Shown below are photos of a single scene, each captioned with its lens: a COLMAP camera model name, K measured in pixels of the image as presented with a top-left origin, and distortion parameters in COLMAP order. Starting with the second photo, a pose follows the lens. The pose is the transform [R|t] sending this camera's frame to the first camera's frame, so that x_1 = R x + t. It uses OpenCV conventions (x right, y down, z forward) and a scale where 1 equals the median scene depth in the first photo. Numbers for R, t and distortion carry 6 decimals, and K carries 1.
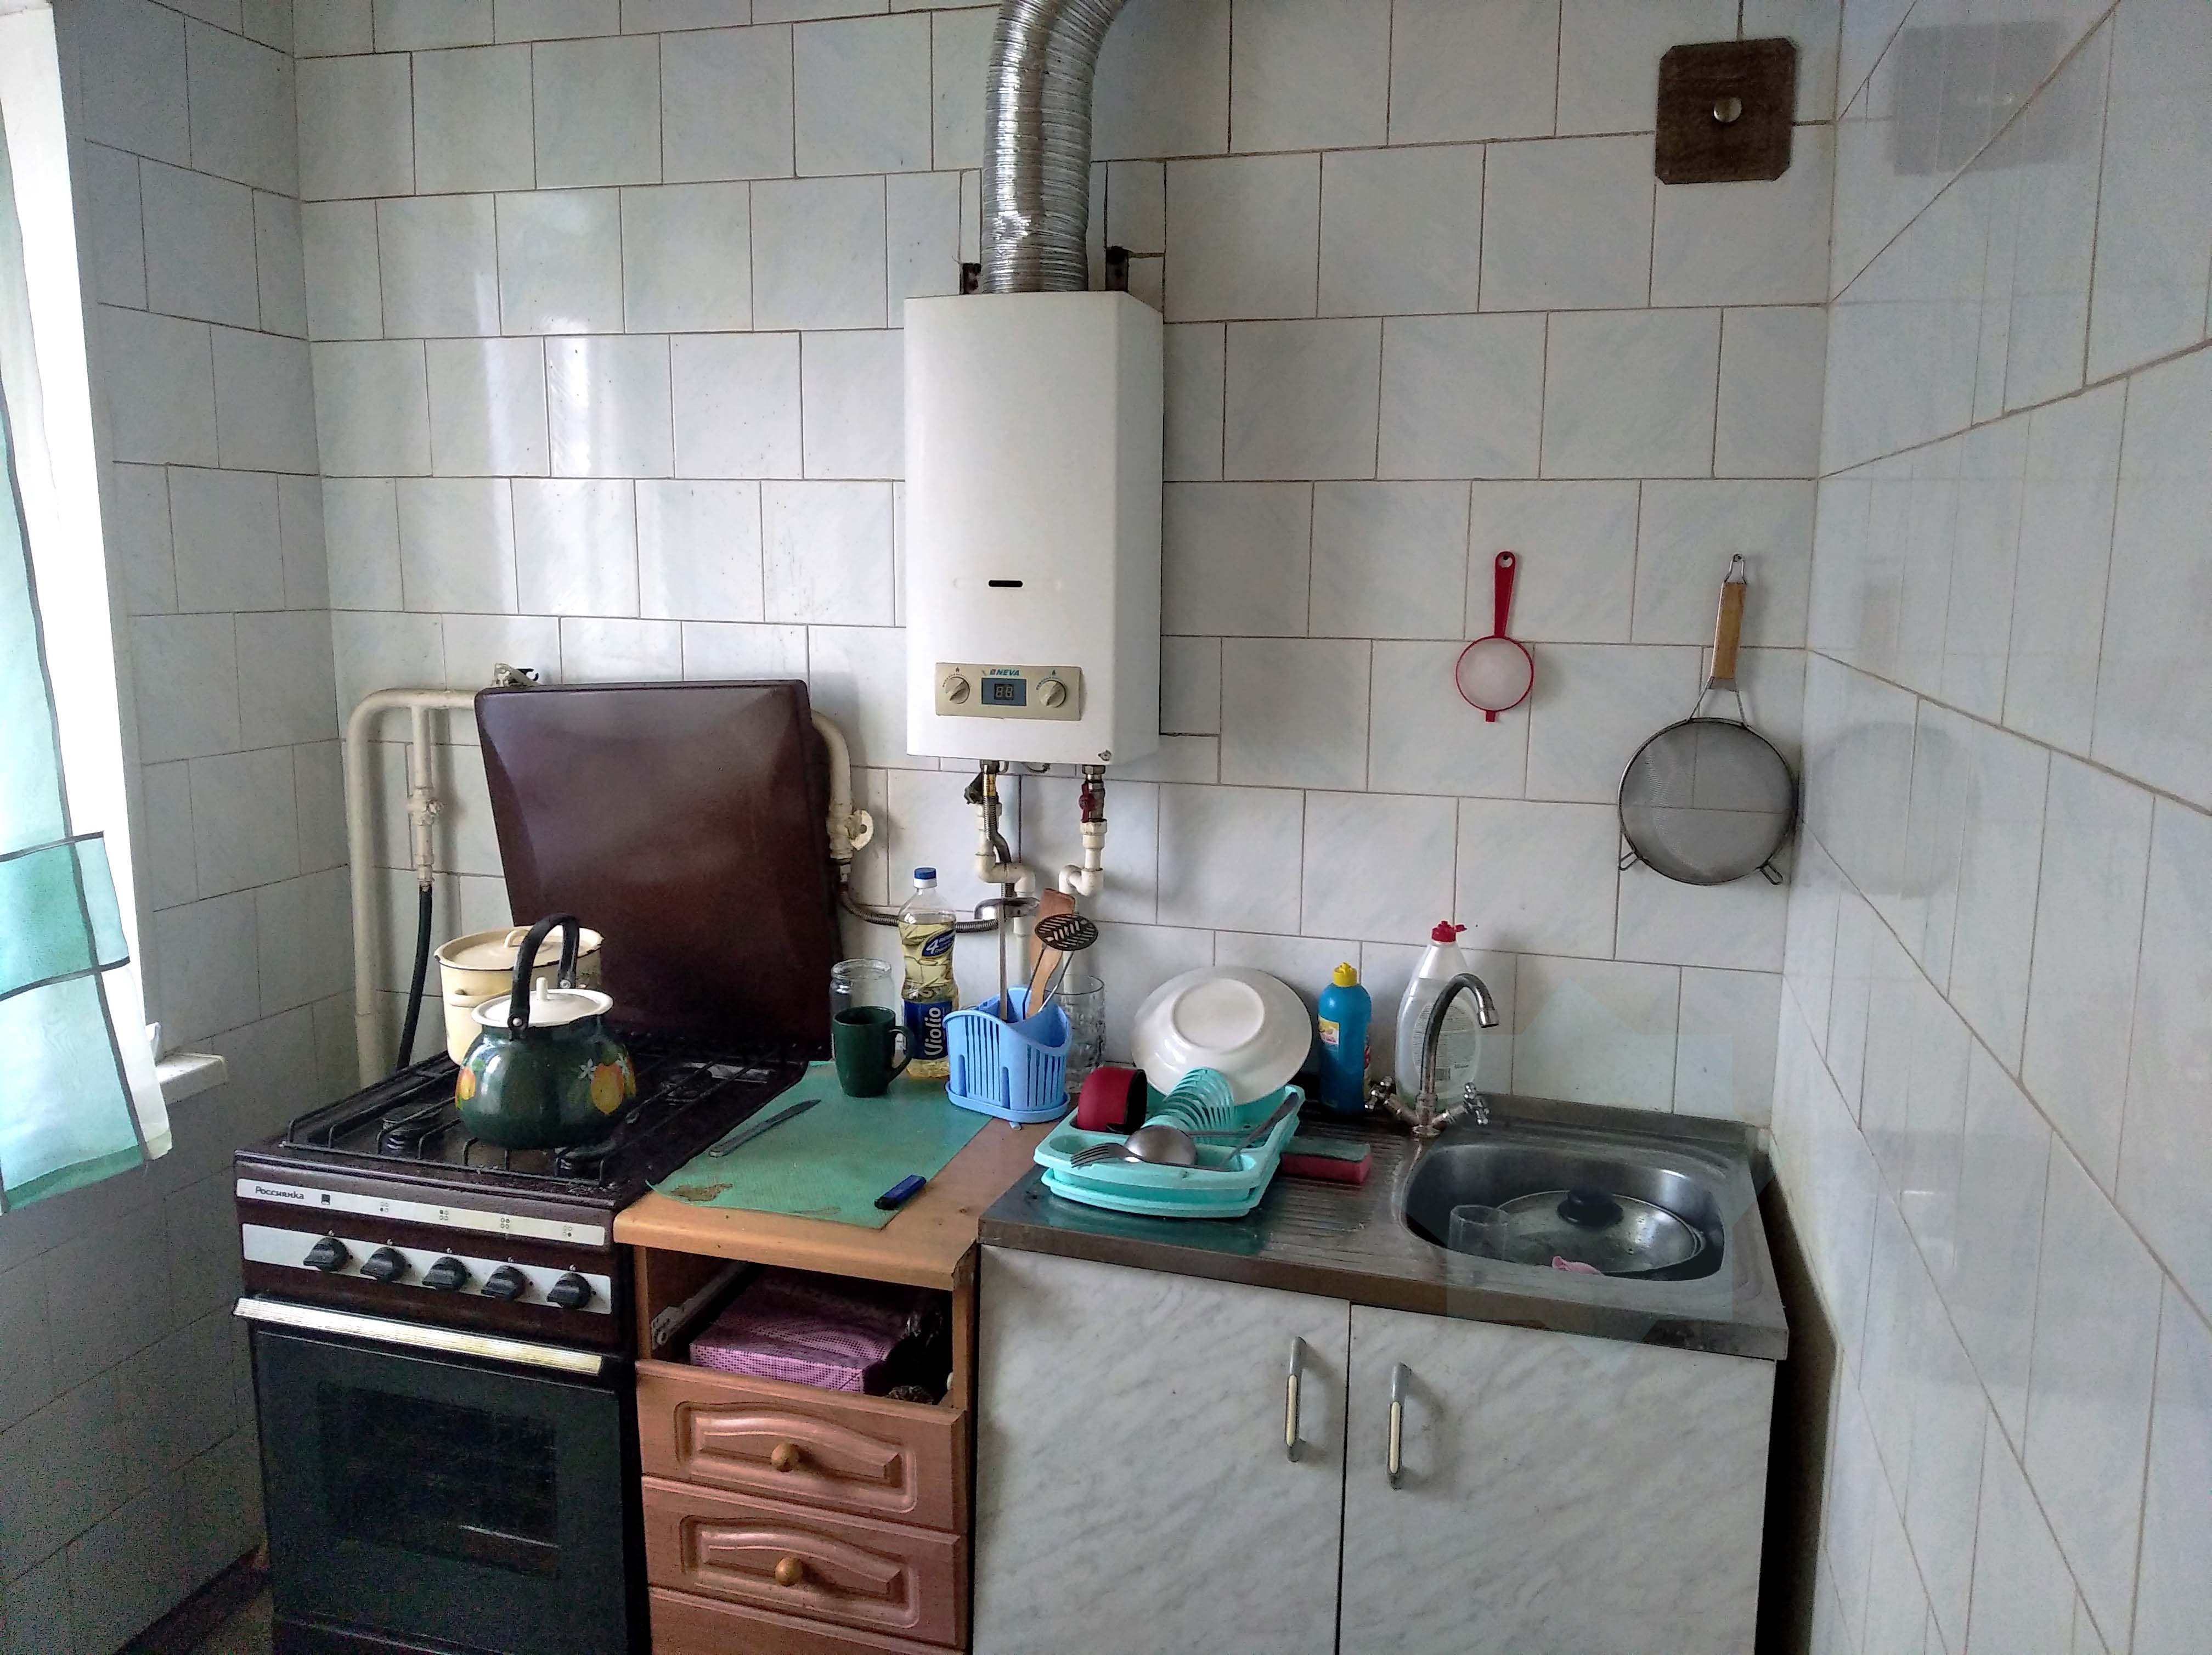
lens RADIAL K [[1683.6, 0, 1107.1], [0, 1683.6, 818.1], [0, 0, 1]] dist [0.035450, -0.058535]
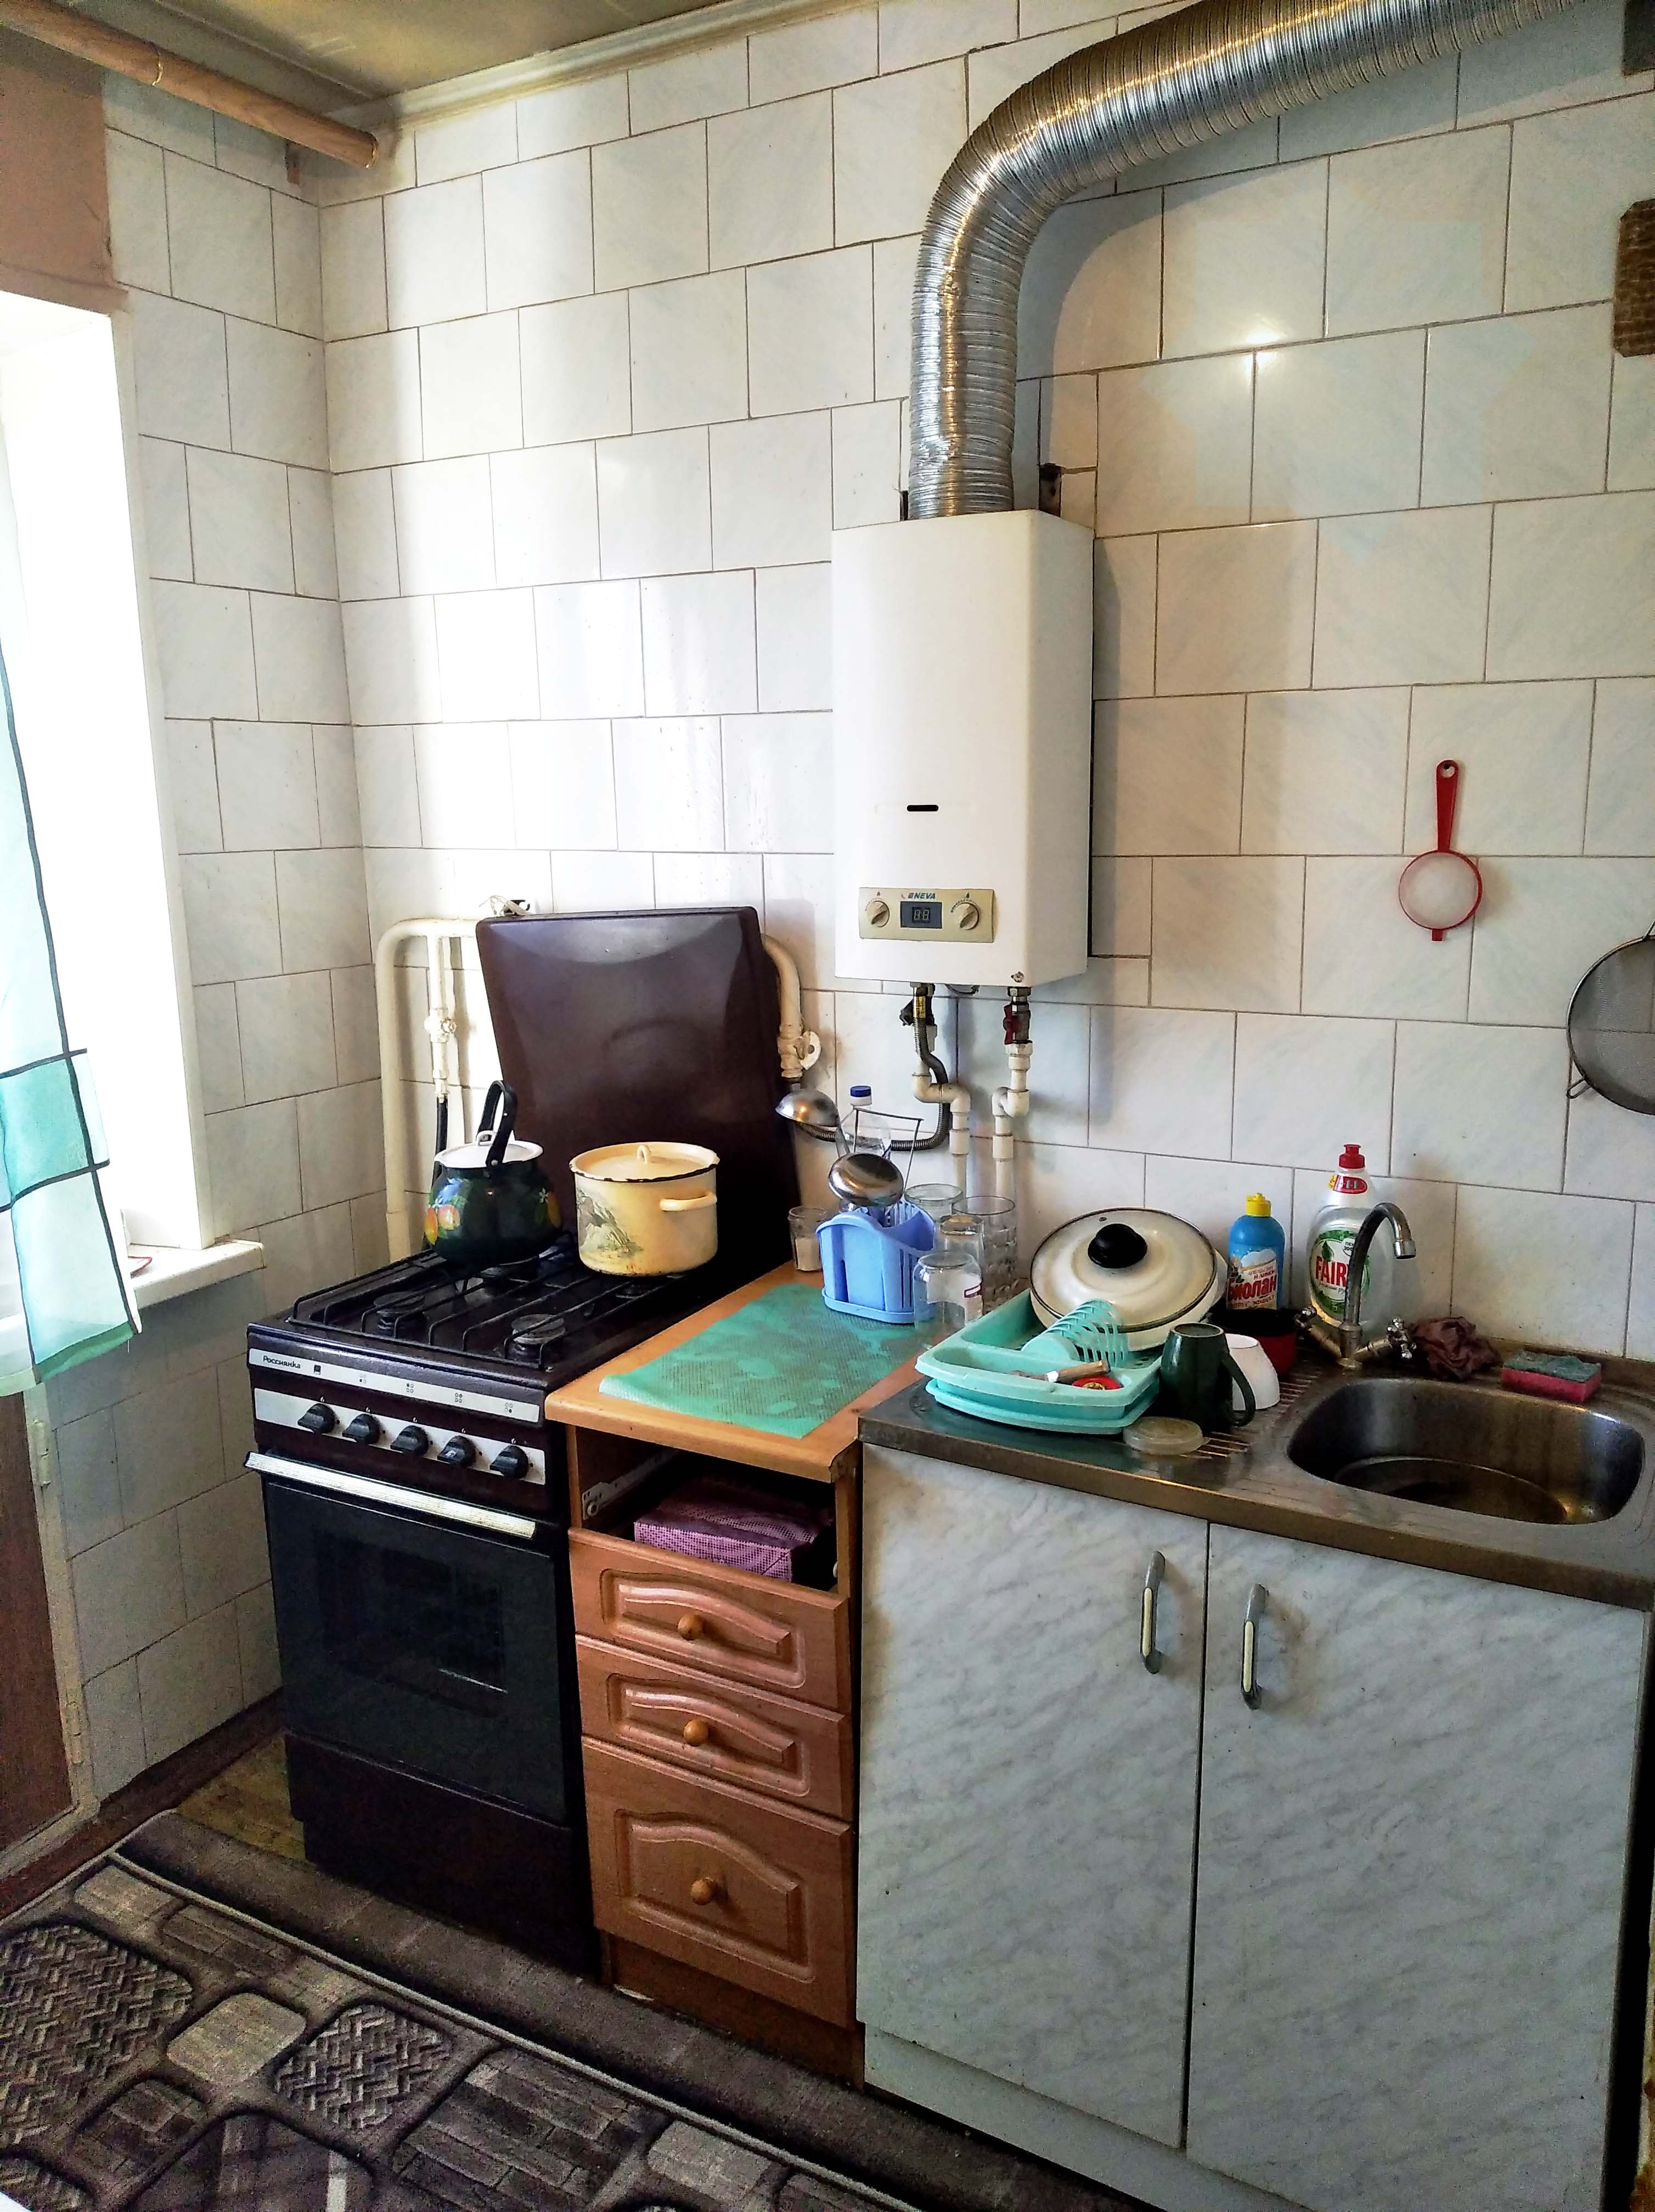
lens RADIAL K [[1683.6, 0, 829.5], [0, 1683.6, 1116.7], [0, 0, 1]] dist [0.035450, -0.058535]
pose [[0.972756, 0.018198, -0.231116, 0.128970], [-0.009089, 0.999142, 0.040415, 0.007451], [0.231653, -0.037213, 0.972086, -0.014056]]
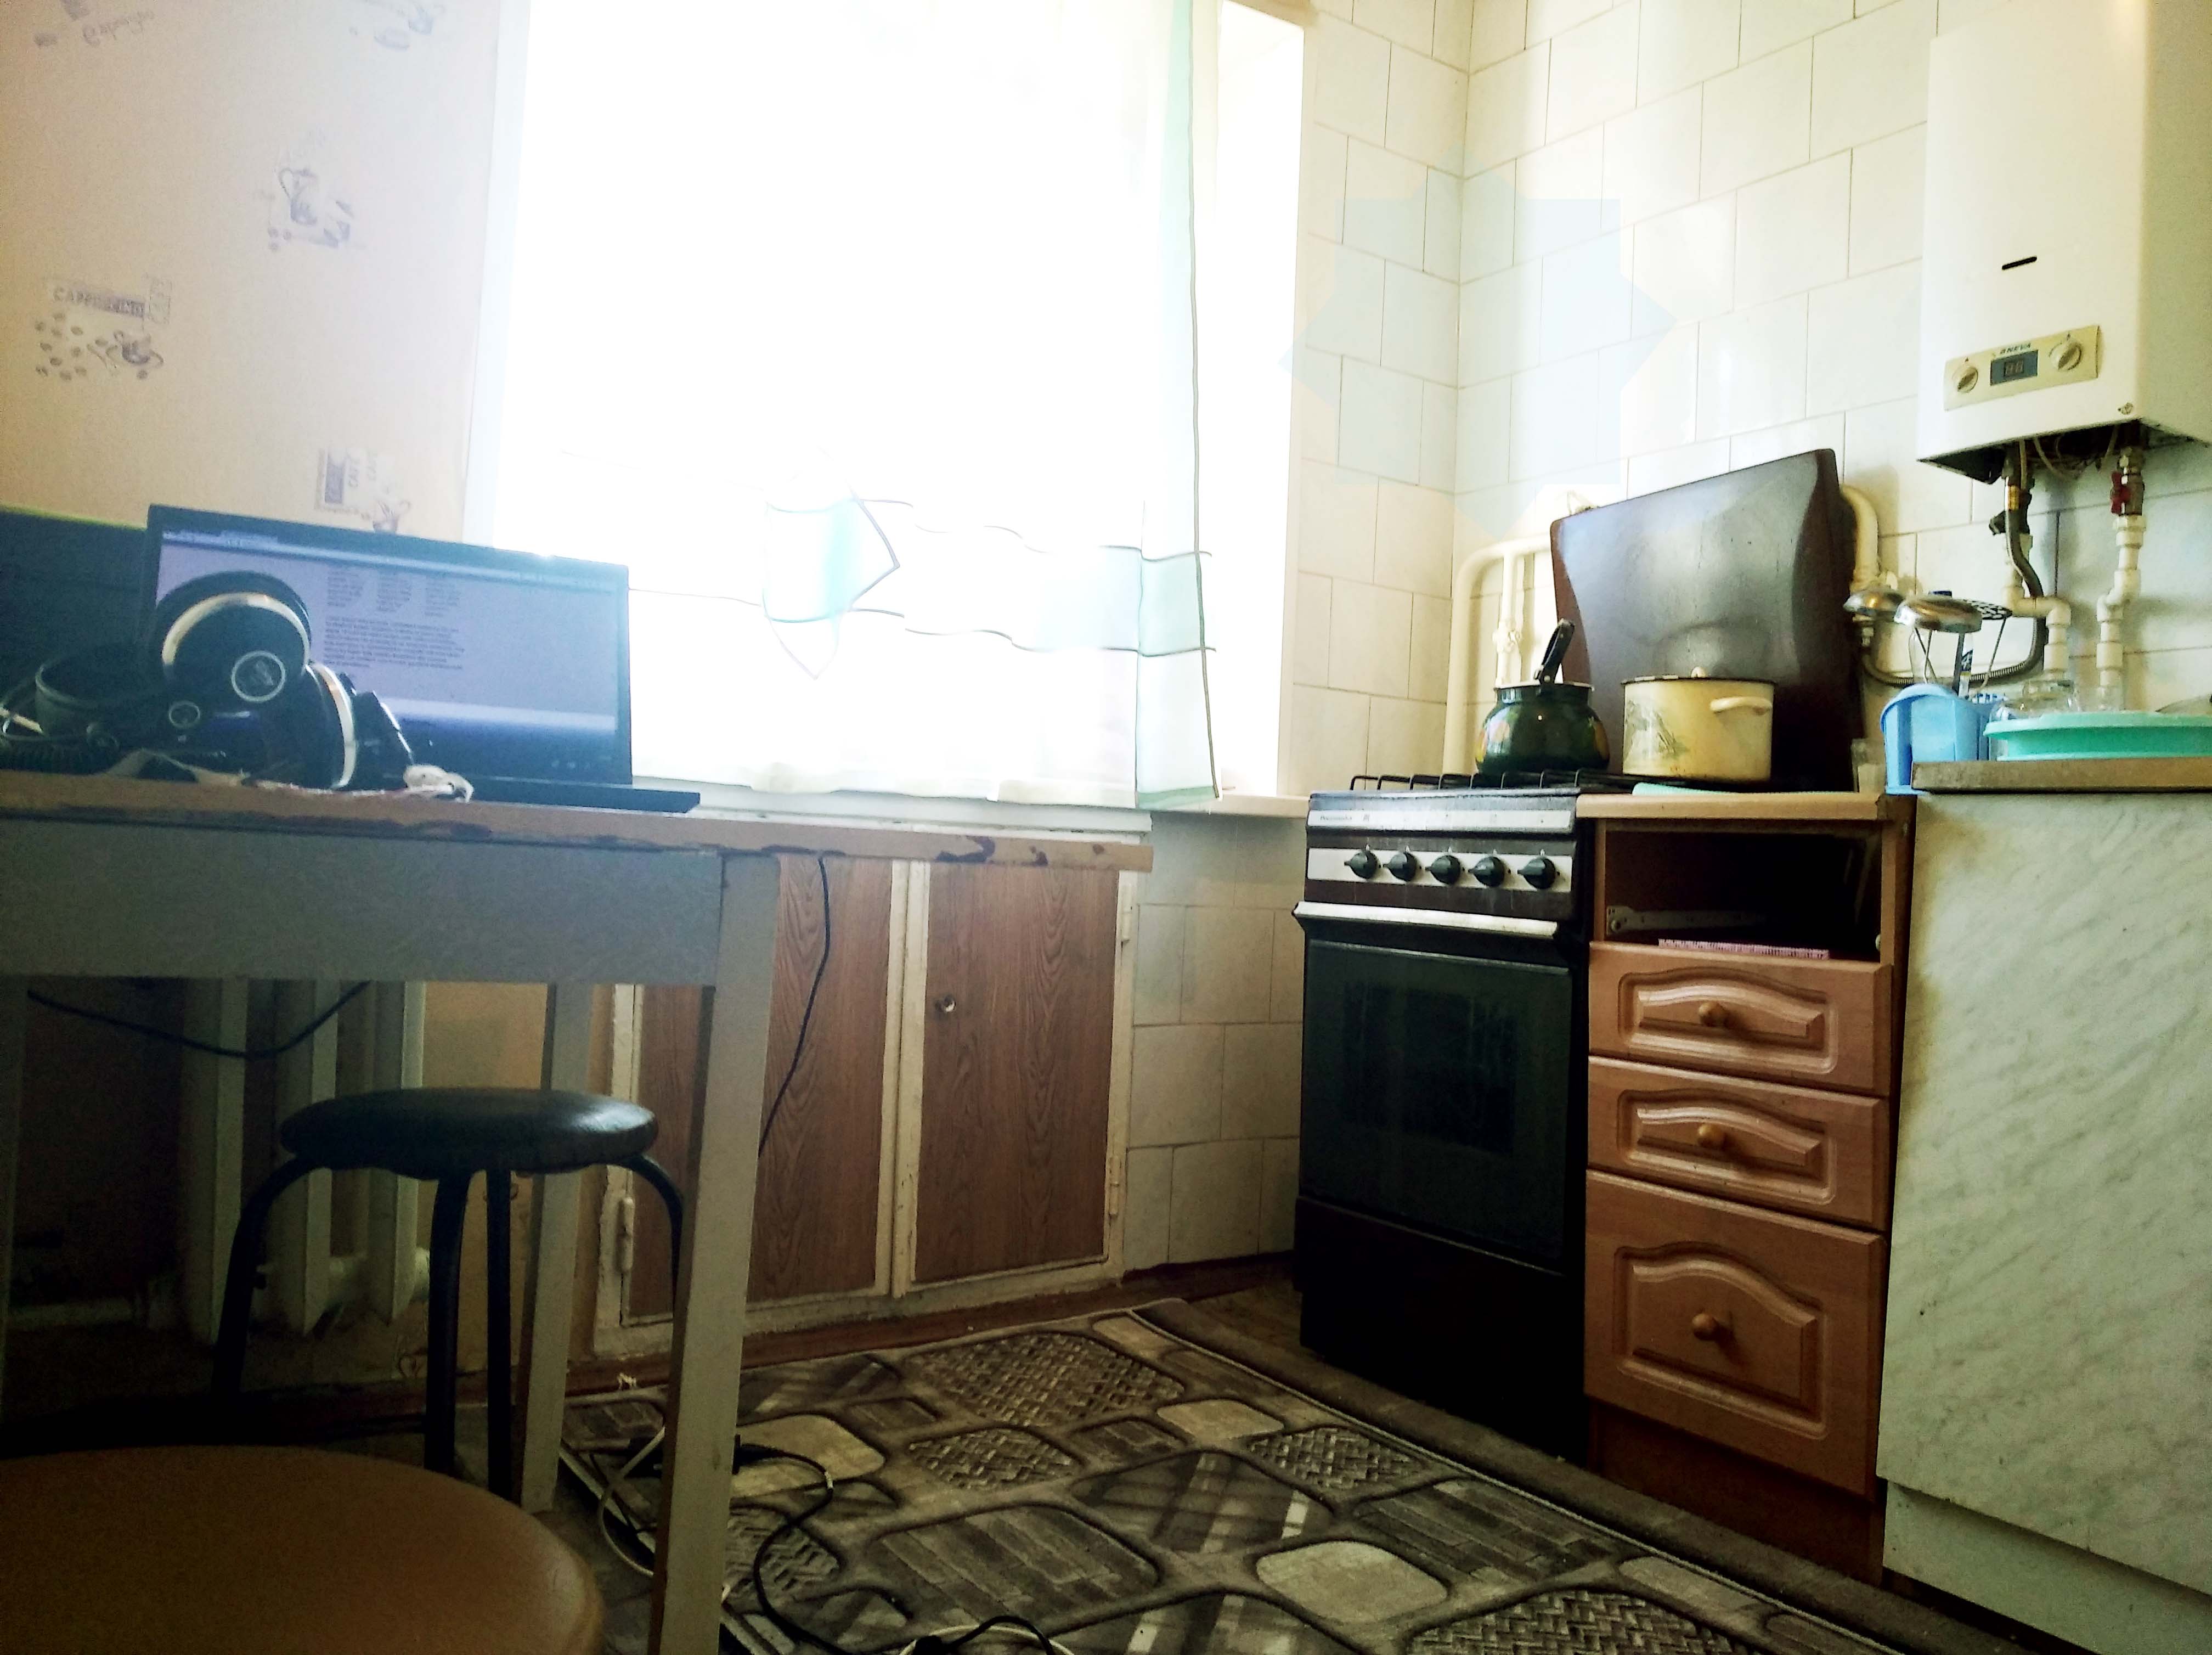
lens RADIAL K [[1683.6, 0, 1098.0], [0, 1683.6, 805.3], [0, 0, 1]] dist [0.035450, -0.058535]
pose [[0.764555, 0.001787, -0.644556, 0.180031], [-0.138517, 0.977087, -0.161596, 0.438139], [0.629499, 0.212831, 0.747285, -0.045909]]
